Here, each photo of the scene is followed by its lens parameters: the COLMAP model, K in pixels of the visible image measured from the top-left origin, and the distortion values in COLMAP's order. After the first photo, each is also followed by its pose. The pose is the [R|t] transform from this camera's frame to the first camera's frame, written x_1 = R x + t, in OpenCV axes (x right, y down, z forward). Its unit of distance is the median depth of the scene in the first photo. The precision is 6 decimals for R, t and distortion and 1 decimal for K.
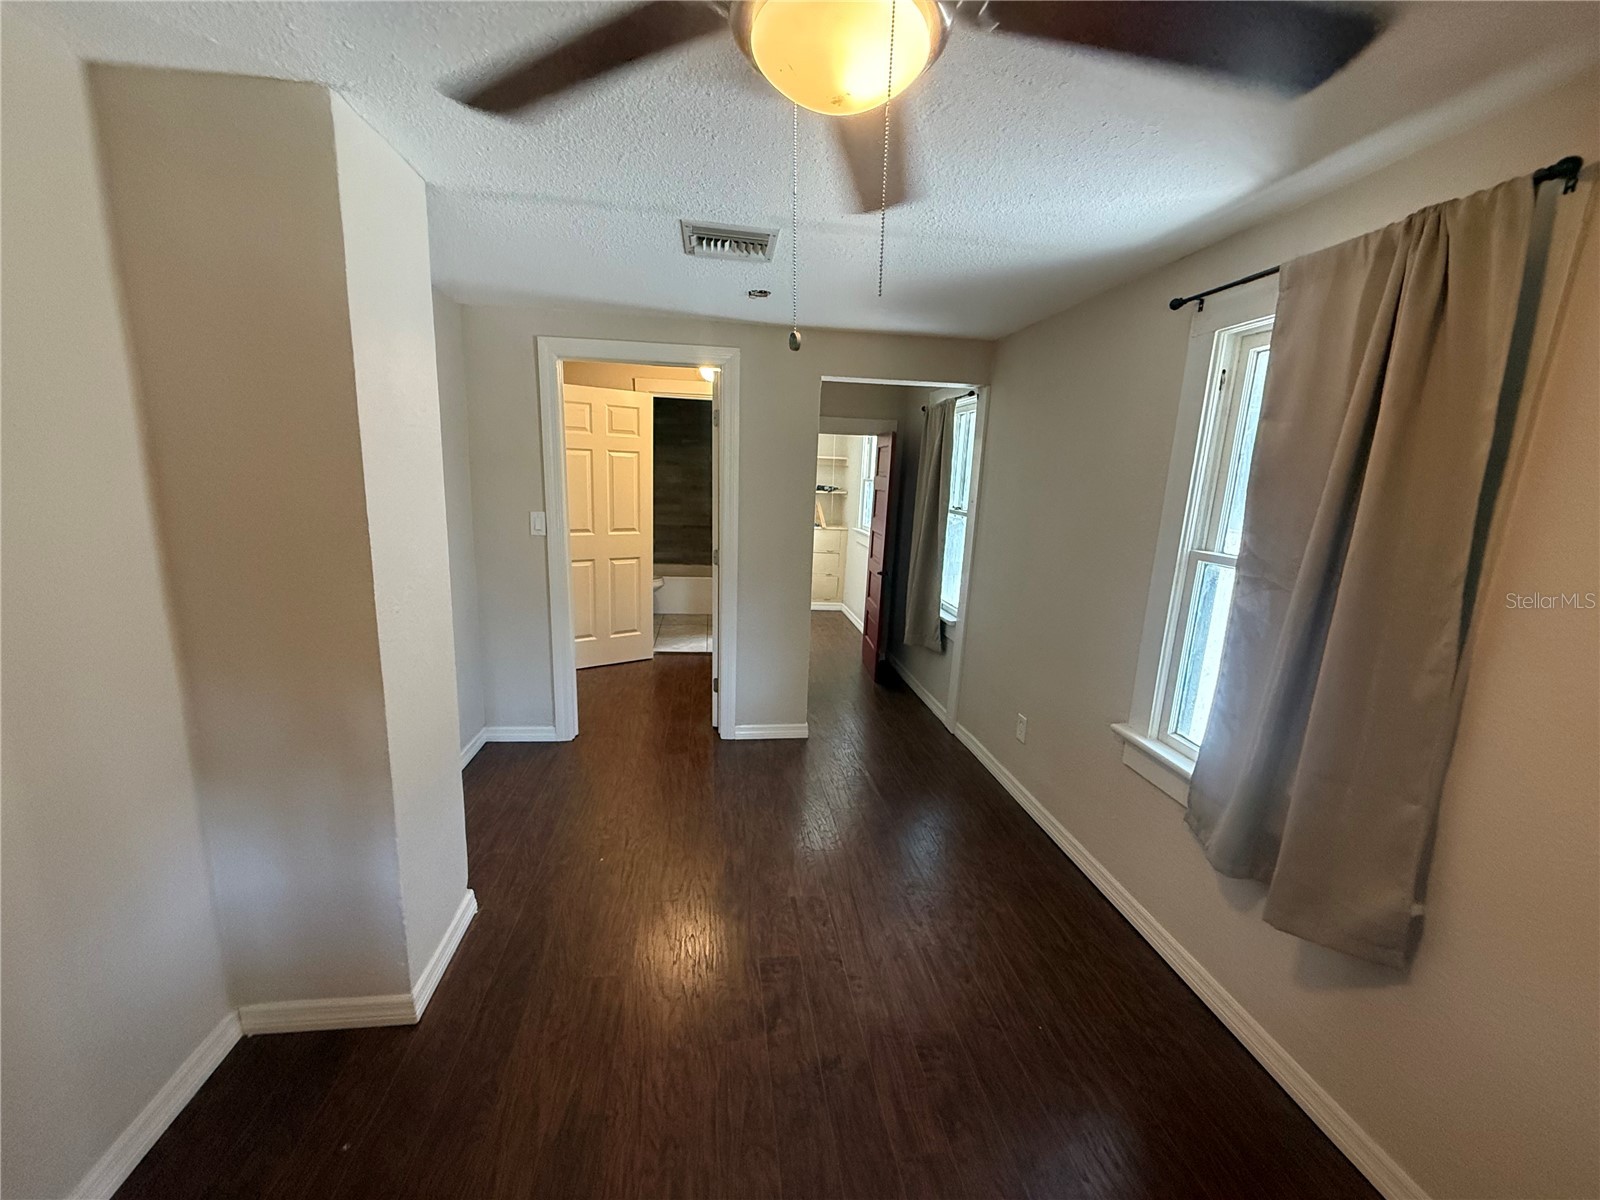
lens RADIAL K [[635.4, 0, 791.9], [0, 635.4, 603.5], [0, 0, 1]] dist [-0.002627, 0.000138]
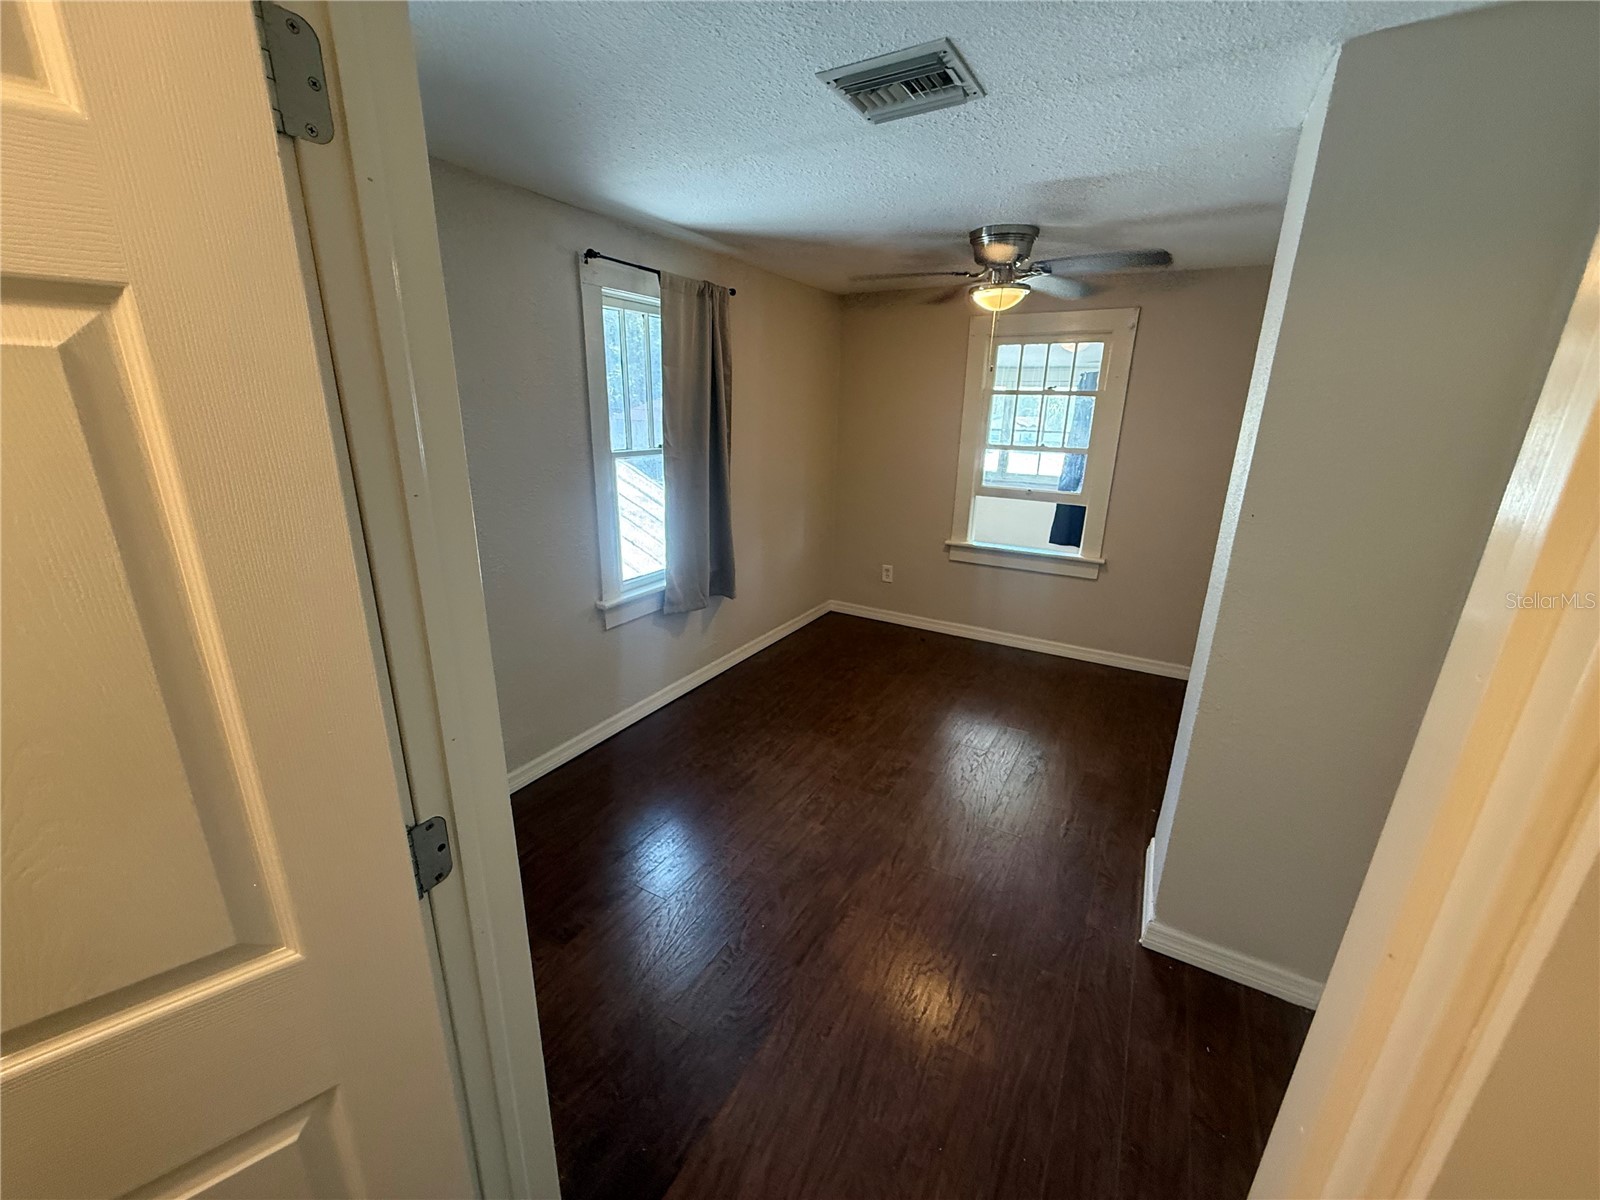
lens RADIAL K [[635.4, 0, 791.9], [0, 635.4, 603.5], [0, 0, 1]] dist [-0.002627, 0.000138]
pose [[-0.794960, -0.238686, 0.557734, -0.589072], [0.066152, 0.879762, 0.470790, -0.462840], [-0.603044, 0.411154, -0.683586, 2.046538]]
